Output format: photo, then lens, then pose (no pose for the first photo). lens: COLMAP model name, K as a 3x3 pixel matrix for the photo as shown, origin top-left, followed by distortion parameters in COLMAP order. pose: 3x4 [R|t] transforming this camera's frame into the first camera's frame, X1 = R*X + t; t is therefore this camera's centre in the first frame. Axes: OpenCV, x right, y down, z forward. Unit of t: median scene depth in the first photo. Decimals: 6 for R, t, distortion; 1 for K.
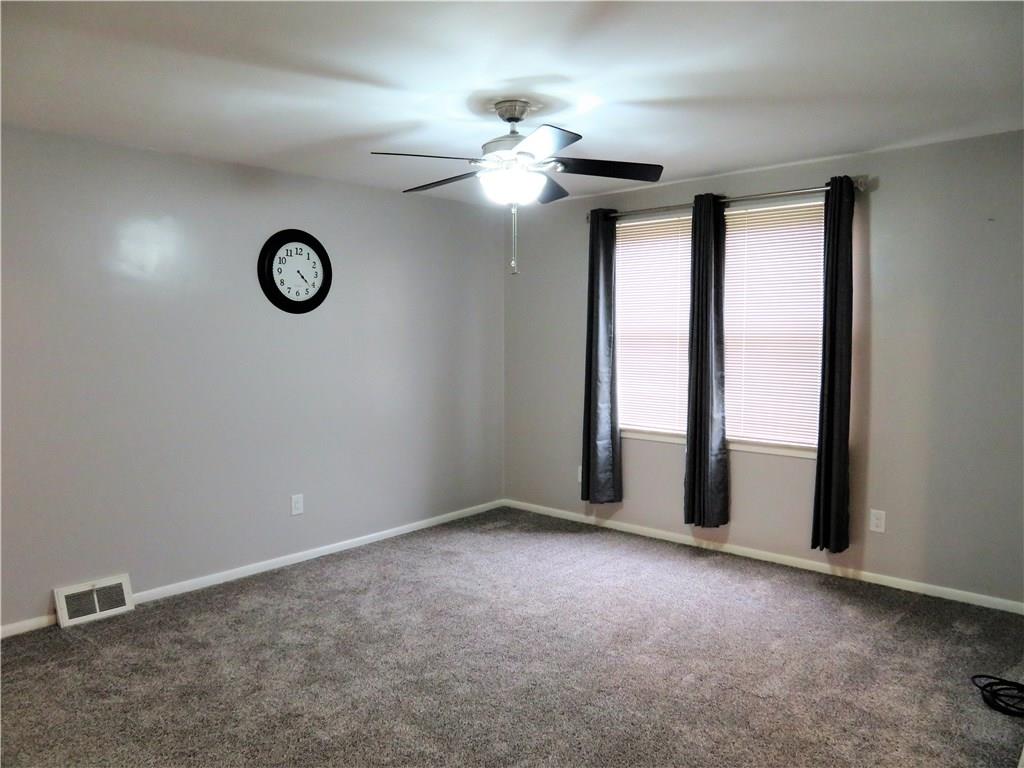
lens RADIAL K [[726.7, 0, 515.3], [0, 726.7, 380.6], [0, 0, 1]] dist [-0.008205, -0.004802]
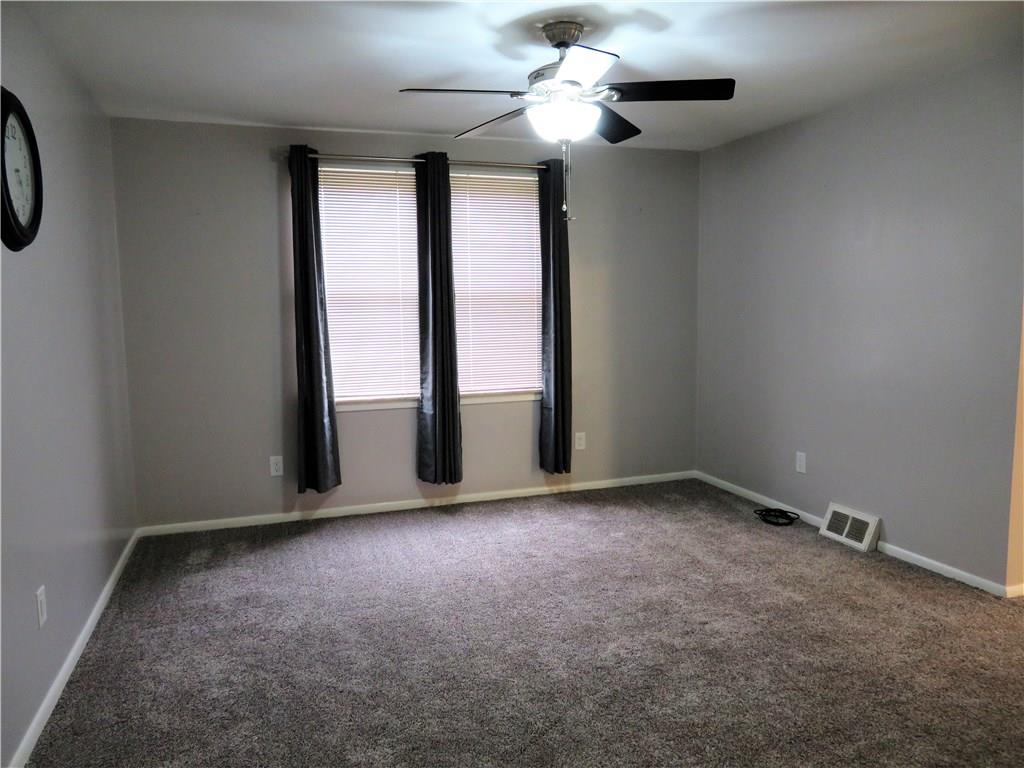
lens RADIAL K [[726.7, 0, 515.2], [0, 726.7, 383.5], [0, 0, 1]] dist [-0.008205, -0.004802]
pose [[0.497267, -0.106096, 0.861086, -0.564863], [0.071184, 0.994138, 0.081382, -0.015038], [-0.864672, 0.020827, 0.501905, 0.409428]]
